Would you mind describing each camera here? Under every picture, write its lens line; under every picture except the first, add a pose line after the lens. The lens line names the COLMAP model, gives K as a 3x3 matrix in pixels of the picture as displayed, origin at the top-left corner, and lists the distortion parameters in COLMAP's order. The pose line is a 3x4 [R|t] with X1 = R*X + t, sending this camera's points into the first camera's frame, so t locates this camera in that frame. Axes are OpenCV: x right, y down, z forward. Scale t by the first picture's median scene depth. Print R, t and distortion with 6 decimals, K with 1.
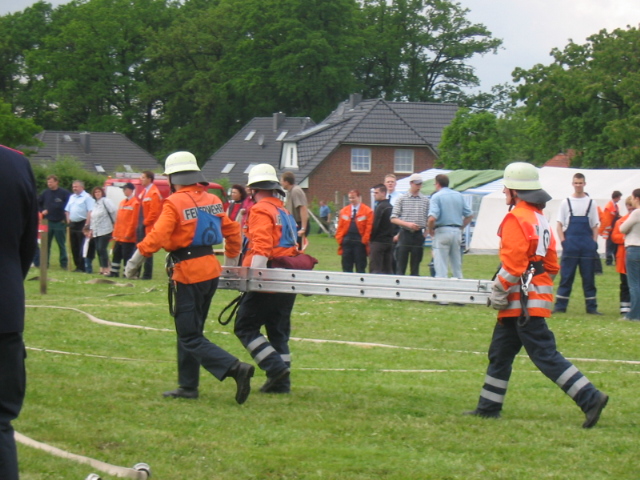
lens RADIAL K [[1908.9, 0, 319.9], [0, 1908.9, 240.4], [0, 0, 1]] dist [-0.158052, 0.000000]
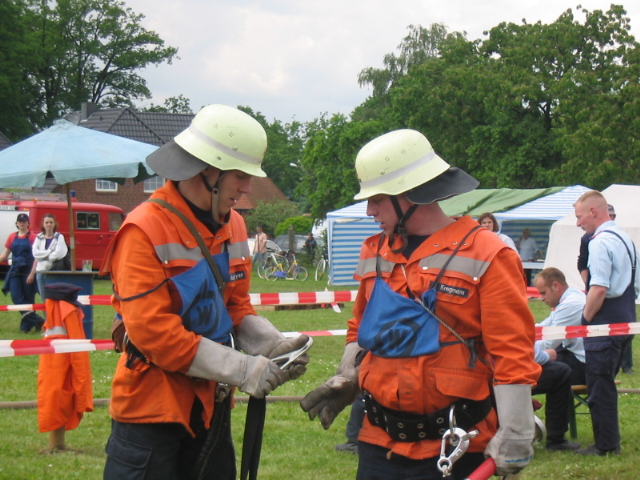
lens RADIAL K [[1908.9, 0, 320.4], [0, 1908.9, 240.1], [0, 0, 1]] dist [-0.158052, 0.000000]
pose [[0.970966, -0.006057, 0.239142, -0.058506], [0.008554, 0.999919, -0.009404, -0.003041], [-0.239066, 0.011176, 0.970939, 0.085797]]
